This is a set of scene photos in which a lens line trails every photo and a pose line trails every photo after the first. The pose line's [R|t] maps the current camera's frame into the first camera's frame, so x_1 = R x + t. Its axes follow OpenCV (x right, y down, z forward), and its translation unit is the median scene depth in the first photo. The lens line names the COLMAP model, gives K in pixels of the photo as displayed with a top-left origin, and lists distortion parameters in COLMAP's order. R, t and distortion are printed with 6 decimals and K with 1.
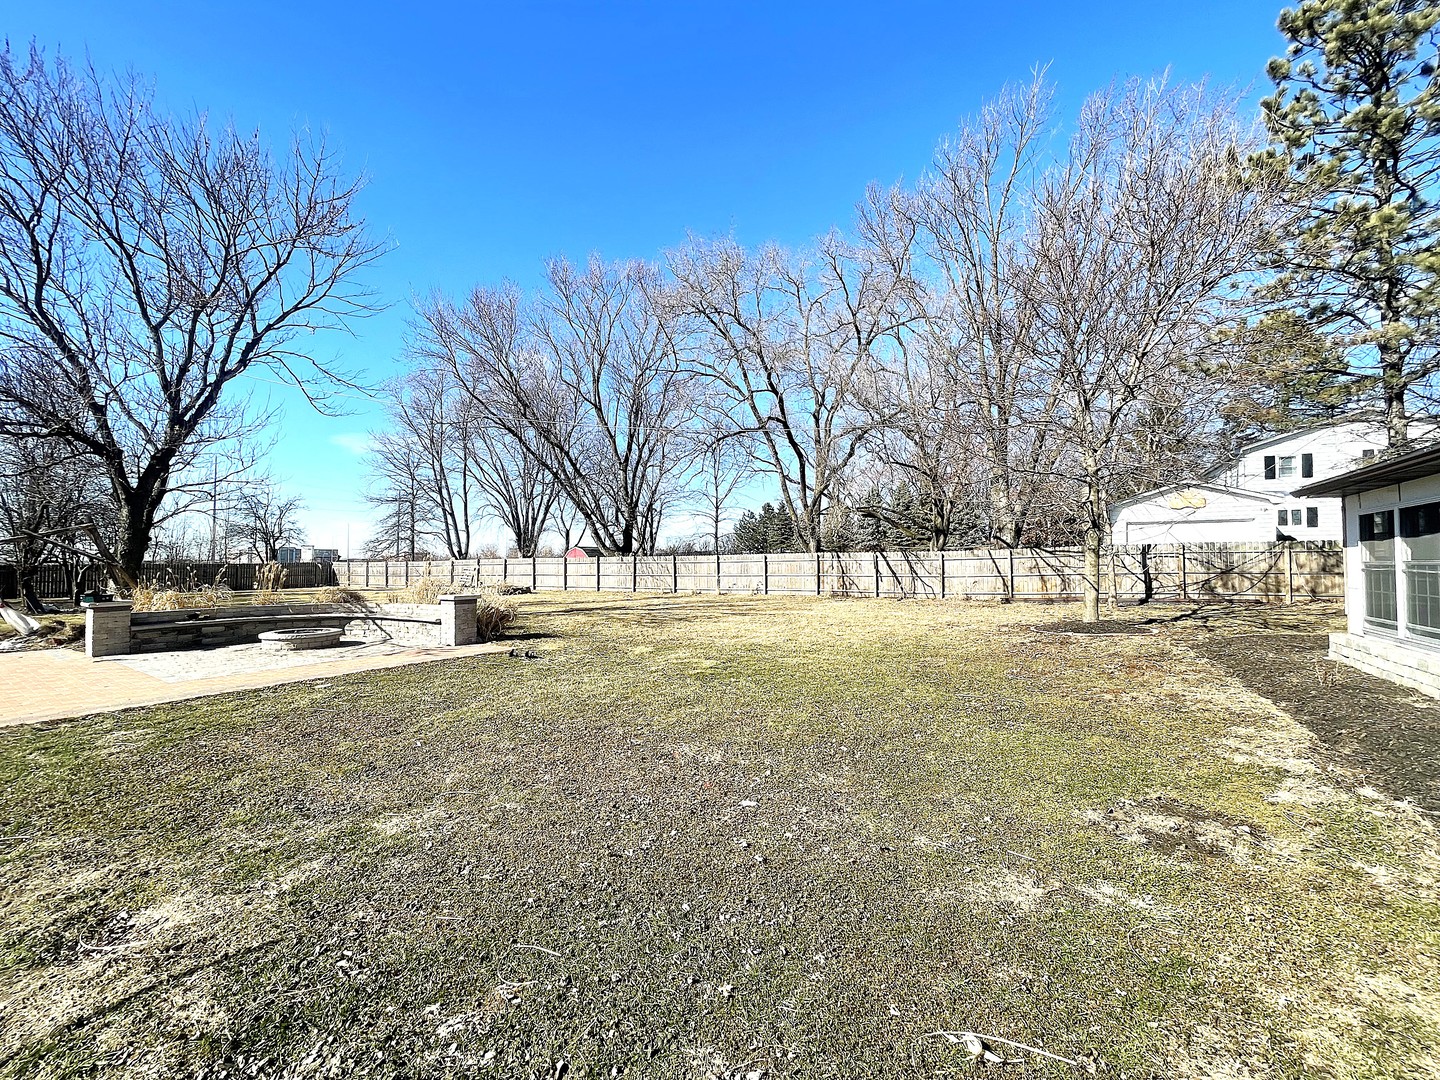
lens RADIAL K [[579.5, 0, 715.5], [0, 579.5, 537.4], [0, 0, 1]] dist [-0.000752, 0.000699]
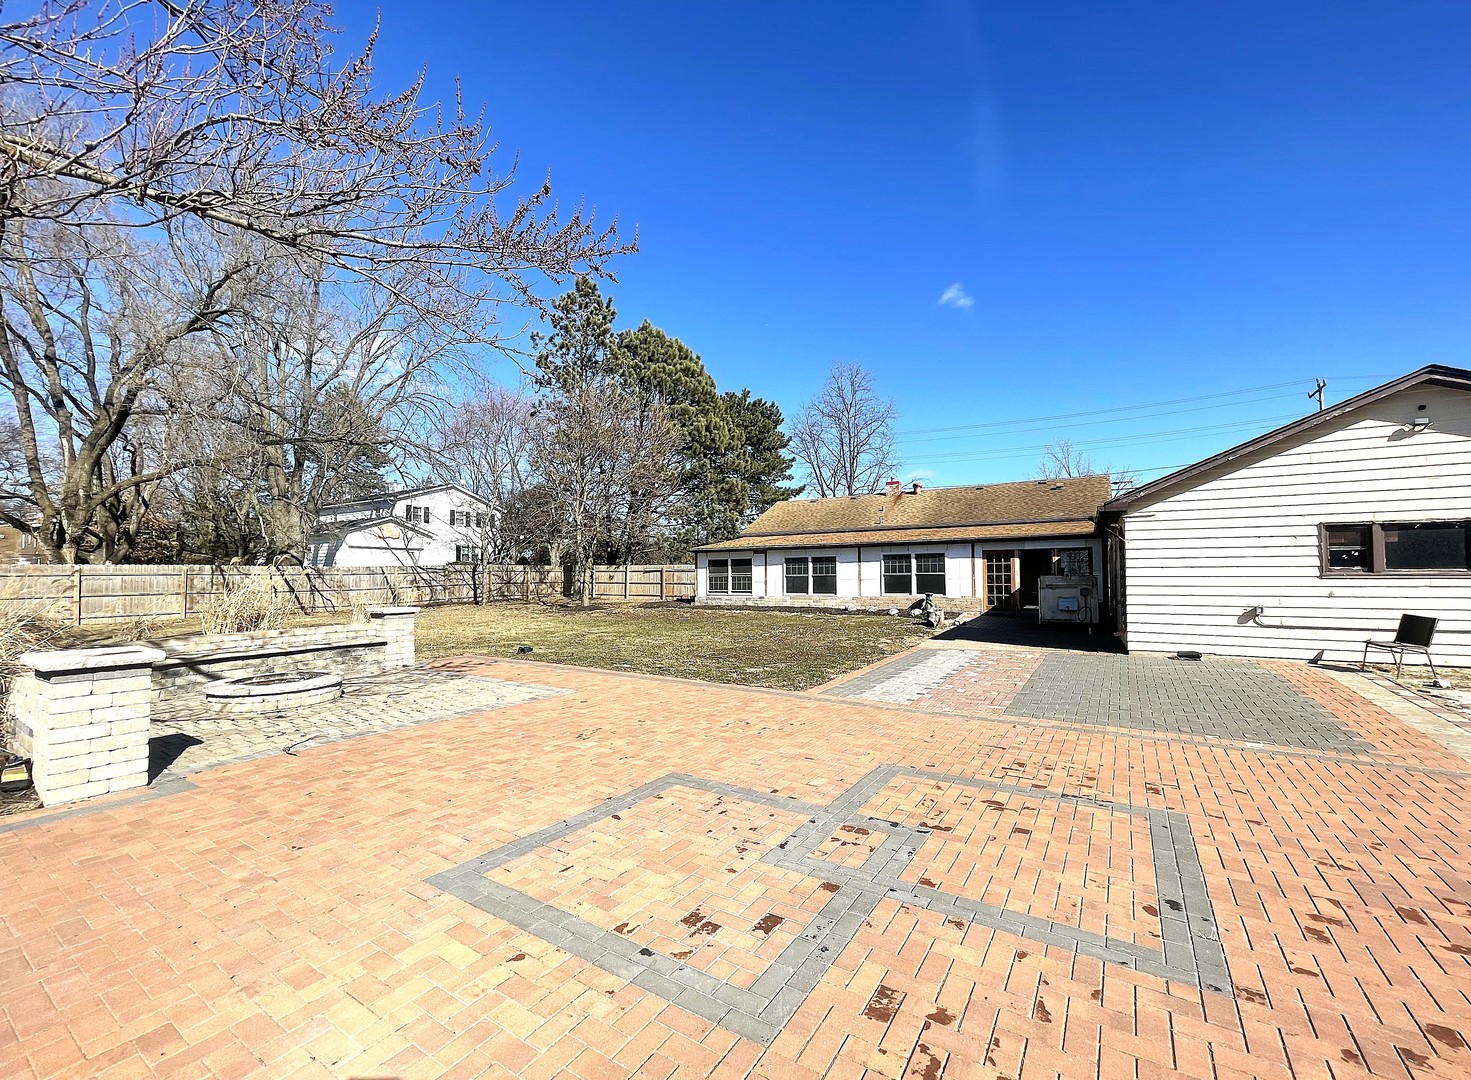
lens RADIAL K [[592.0, 0, 730.4], [0, 592.0, 544.8], [0, 0, 1]] dist [-0.000752, 0.000699]
pose [[-0.000024, 0.058298, 0.998299, -1.146489], [-0.035199, 0.997681, -0.058263, 0.035929], [-0.999380, -0.035140, 0.002028, 0.455501]]
